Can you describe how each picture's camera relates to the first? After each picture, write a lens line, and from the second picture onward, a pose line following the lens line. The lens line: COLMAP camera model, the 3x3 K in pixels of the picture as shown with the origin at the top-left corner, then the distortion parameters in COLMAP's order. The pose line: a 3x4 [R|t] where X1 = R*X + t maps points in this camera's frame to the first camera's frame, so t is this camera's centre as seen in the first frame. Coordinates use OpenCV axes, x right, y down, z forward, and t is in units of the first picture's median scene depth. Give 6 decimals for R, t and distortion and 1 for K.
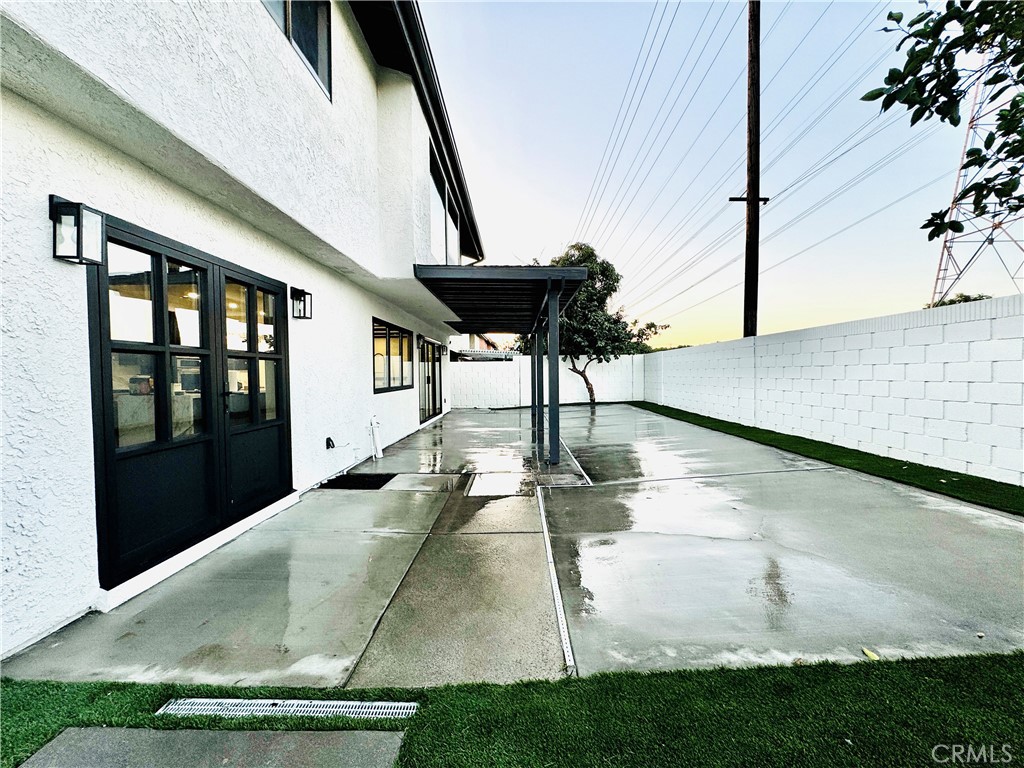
lens RADIAL K [[407.3, 0, 511.5], [0, 407.3, 382.8], [0, 0, 1]] dist [-0.002984, -0.000043]
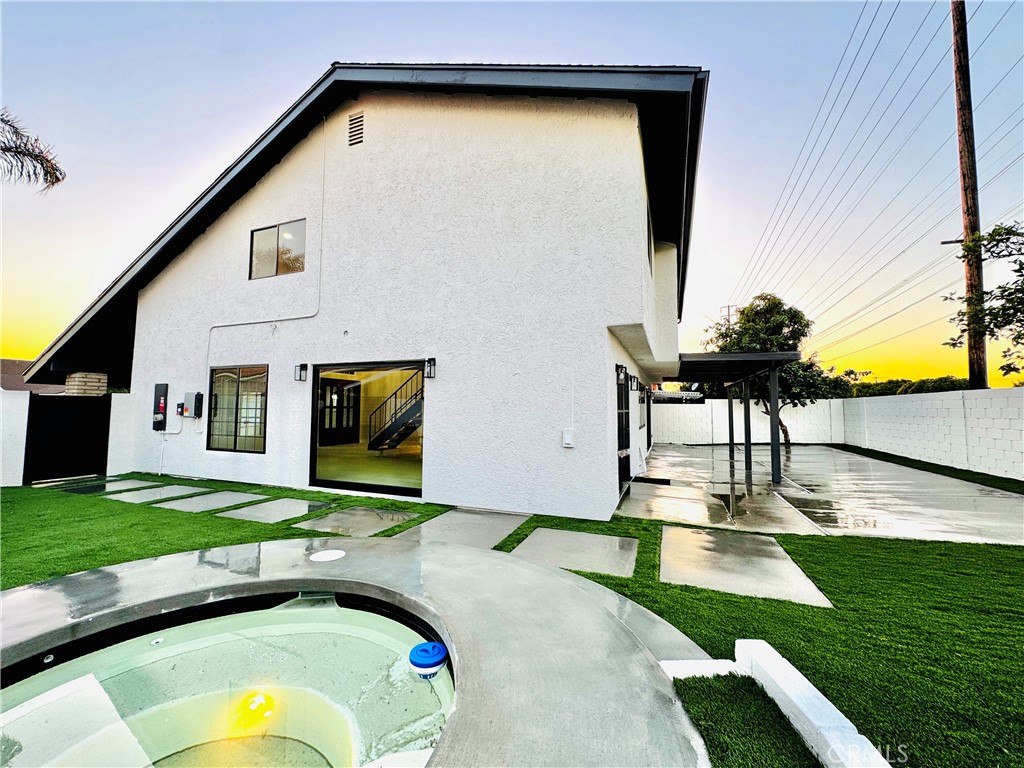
lens RADIAL K [[407.3, 0, 511.5], [0, 407.3, 382.8], [0, 0, 1]] dist [-0.002984, -0.000043]
pose [[0.935986, -0.006561, -0.351976, -0.124916], [-0.023323, 0.996474, -0.080595, -0.008140], [0.351263, 0.083644, 0.932533, -0.334208]]
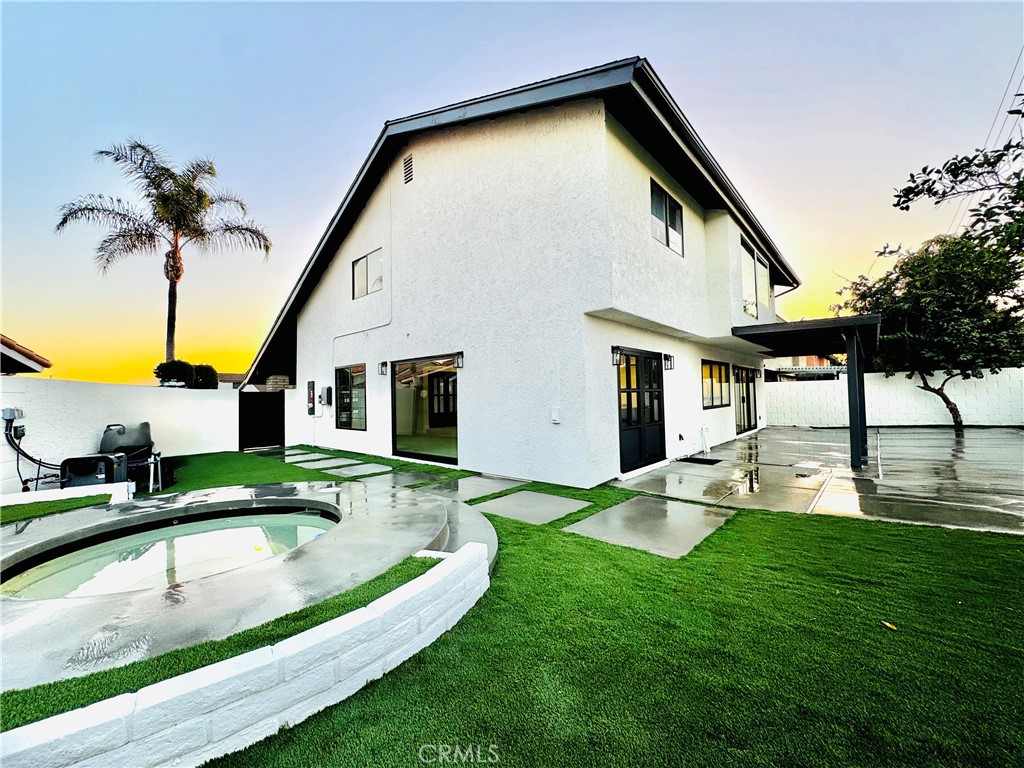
lens RADIAL K [[407.3, 0, 511.5], [0, 407.3, 382.8], [0, 0, 1]] dist [-0.002984, -0.000043]
pose [[0.753932, -0.027828, -0.656363, 0.061015], [-0.000775, 0.999064, -0.043248, -0.003532], [0.656953, 0.033115, 0.753204, -0.310055]]
